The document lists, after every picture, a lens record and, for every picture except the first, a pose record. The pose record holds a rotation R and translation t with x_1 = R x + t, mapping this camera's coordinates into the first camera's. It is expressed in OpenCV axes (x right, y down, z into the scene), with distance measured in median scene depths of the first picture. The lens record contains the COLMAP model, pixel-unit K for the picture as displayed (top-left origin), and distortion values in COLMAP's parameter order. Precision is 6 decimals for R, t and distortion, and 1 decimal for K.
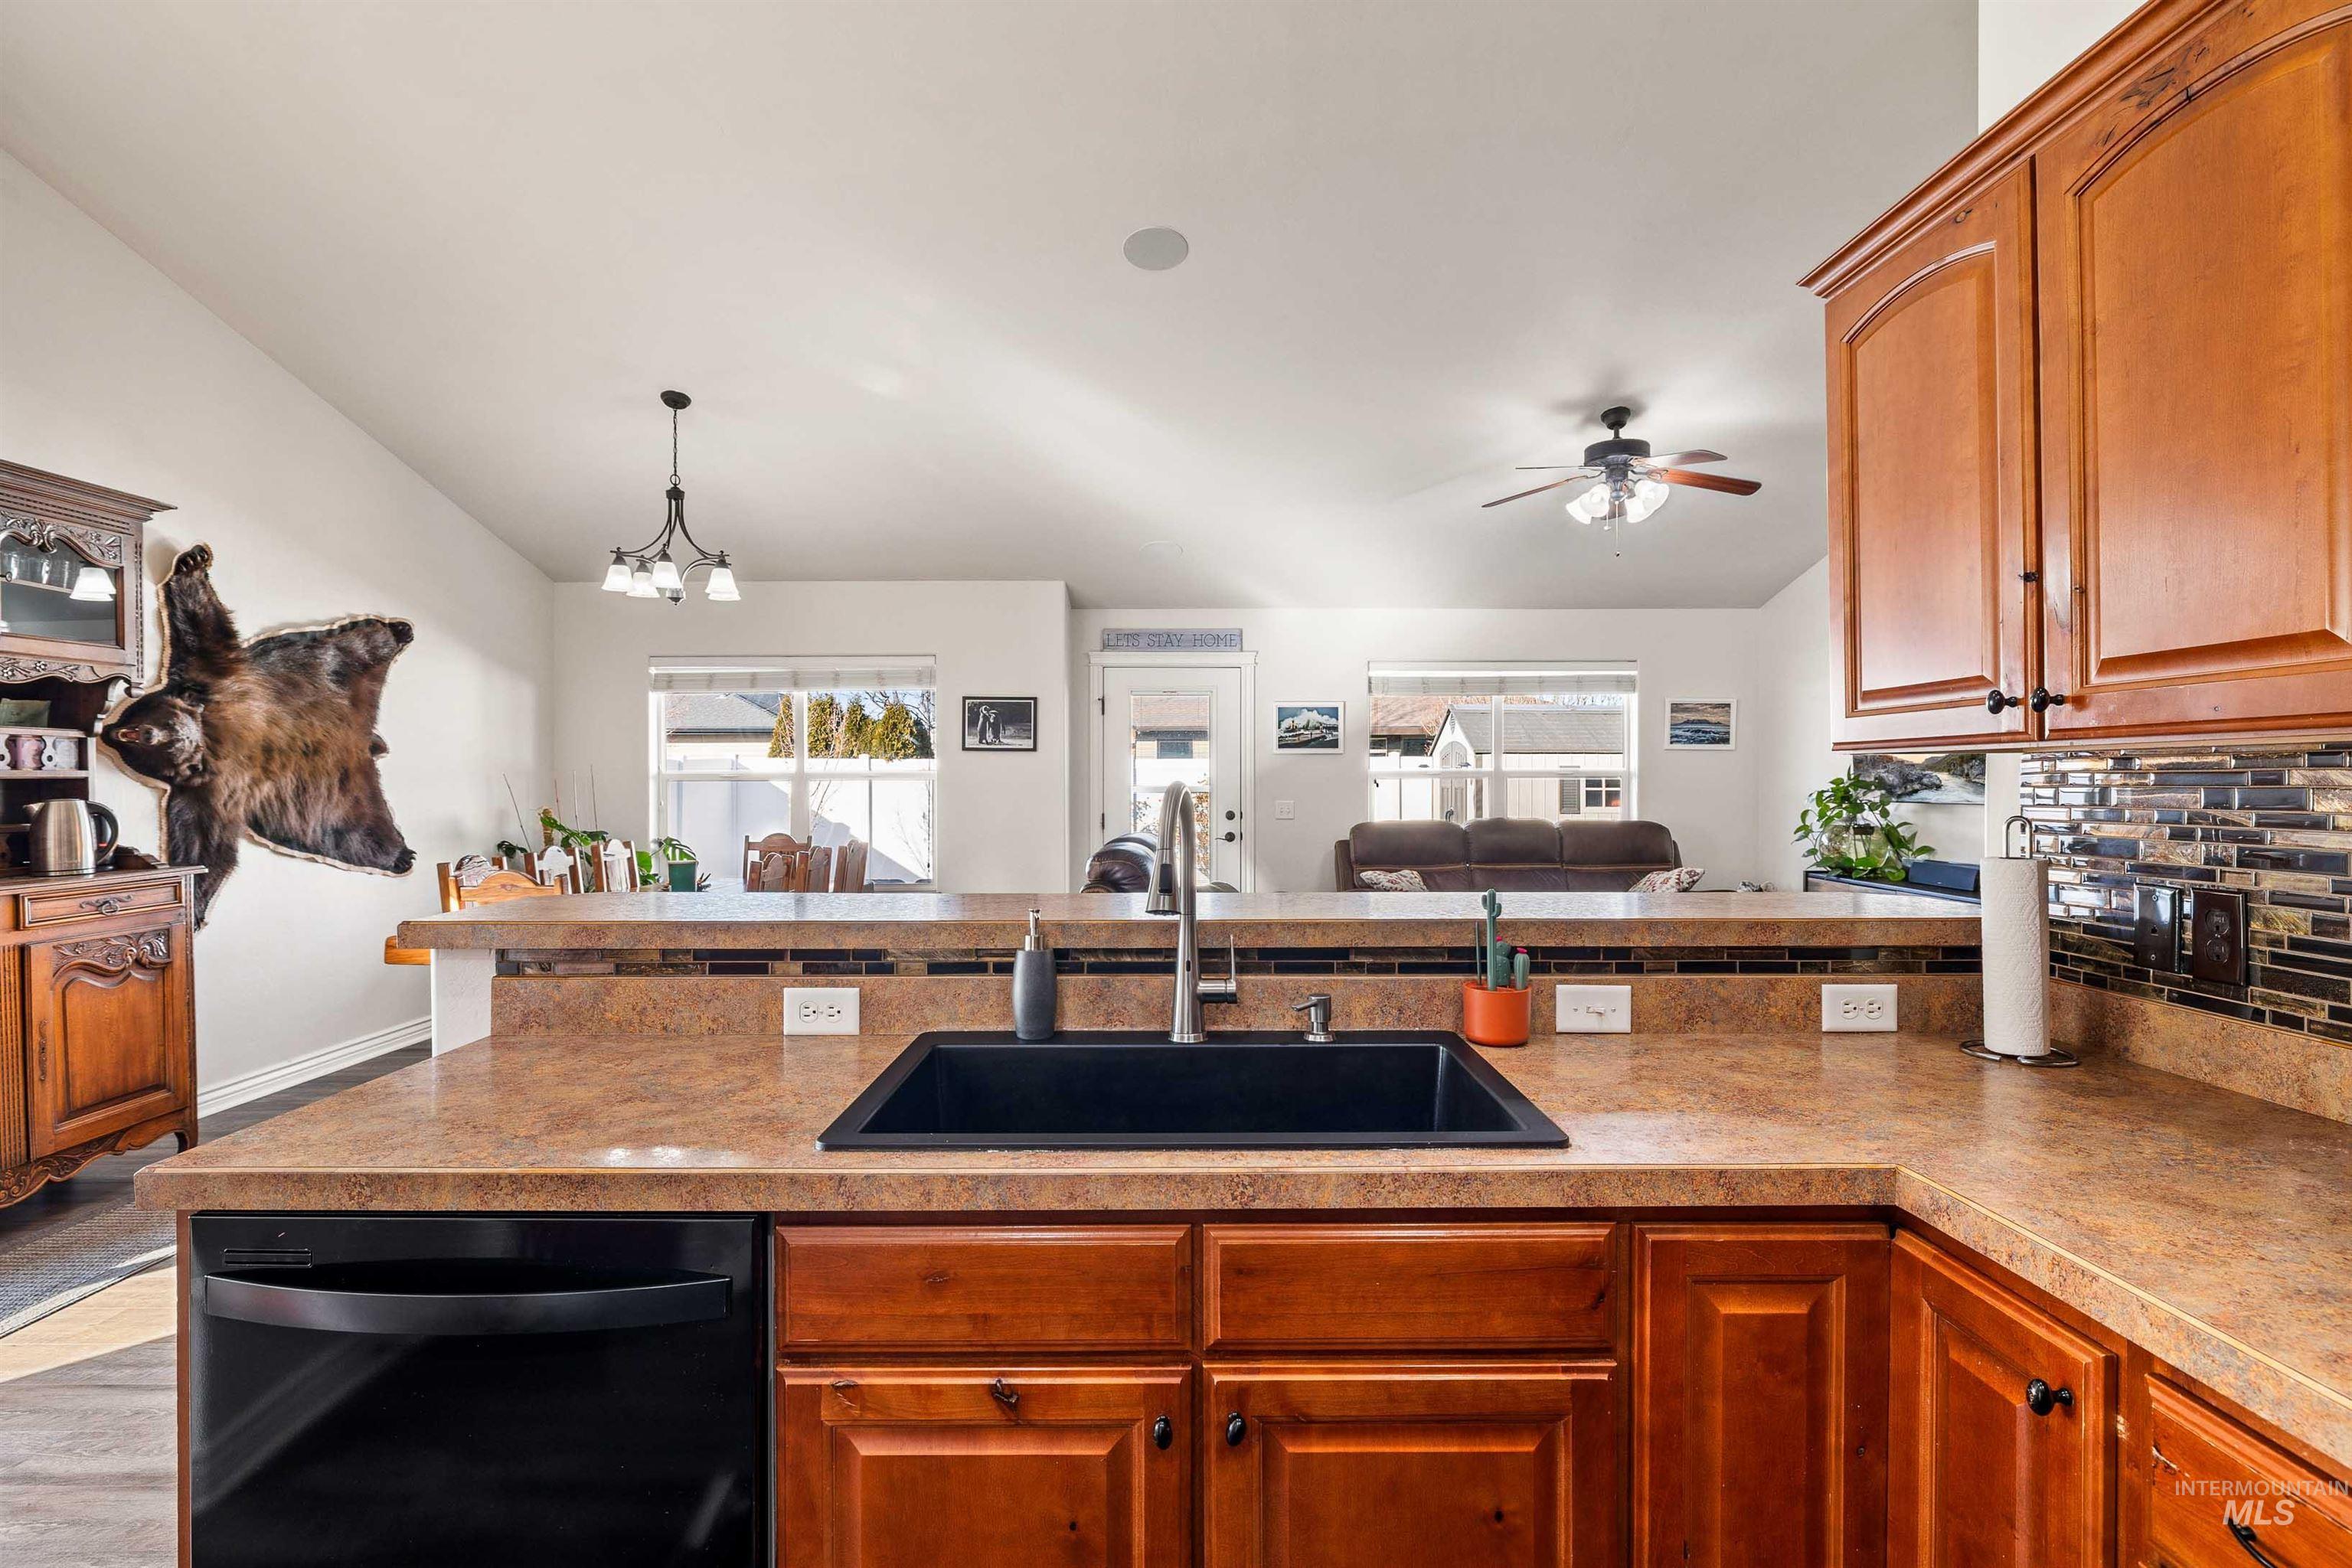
lens RADIAL K [[1185.8, 0, 1172.2], [0, 1185.8, 775.6], [0, 0, 1]] dist [-0.001106, 0.001498]
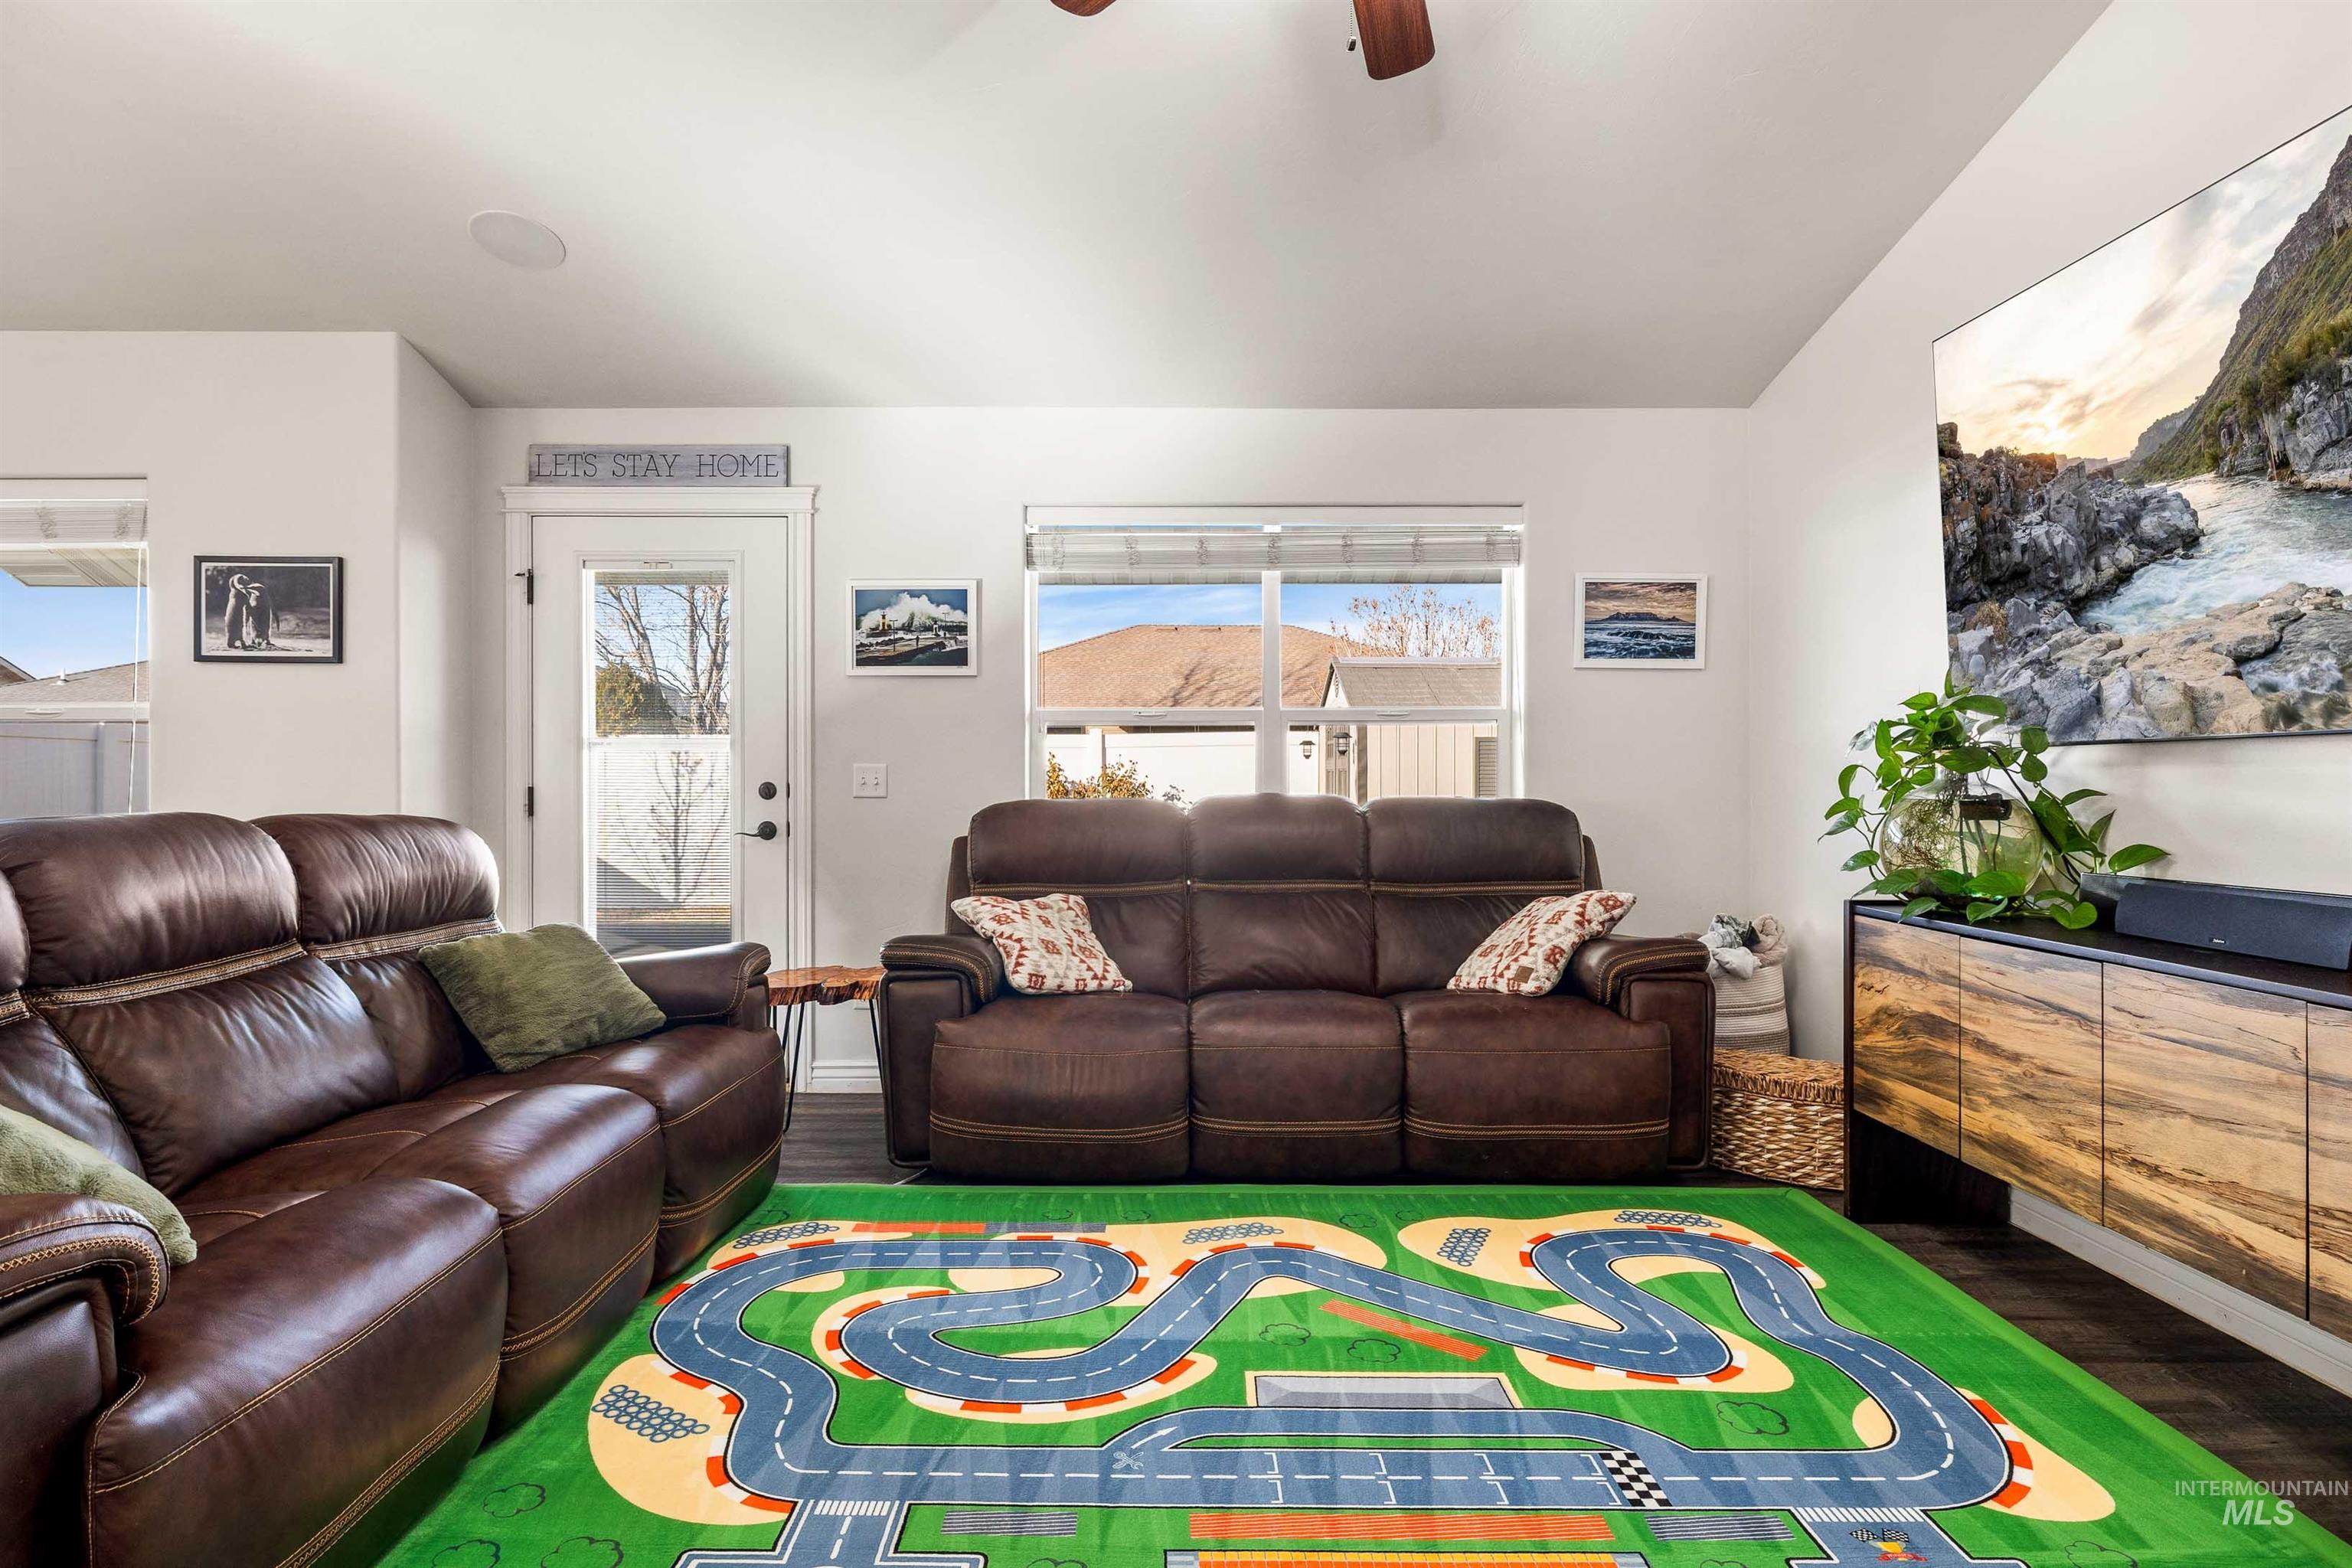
lens RADIAL K [[1185.8, 0, 1174.1], [0, 1185.8, 777.7], [0, 0, 1]] dist [-0.001106, 0.001498]
pose [[0.999997, -0.000232, 0.002595, 0.244780], [0.000239, 0.999997, -0.002367, 0.030522], [-0.002594, 0.002368, 0.999994, 0.486949]]
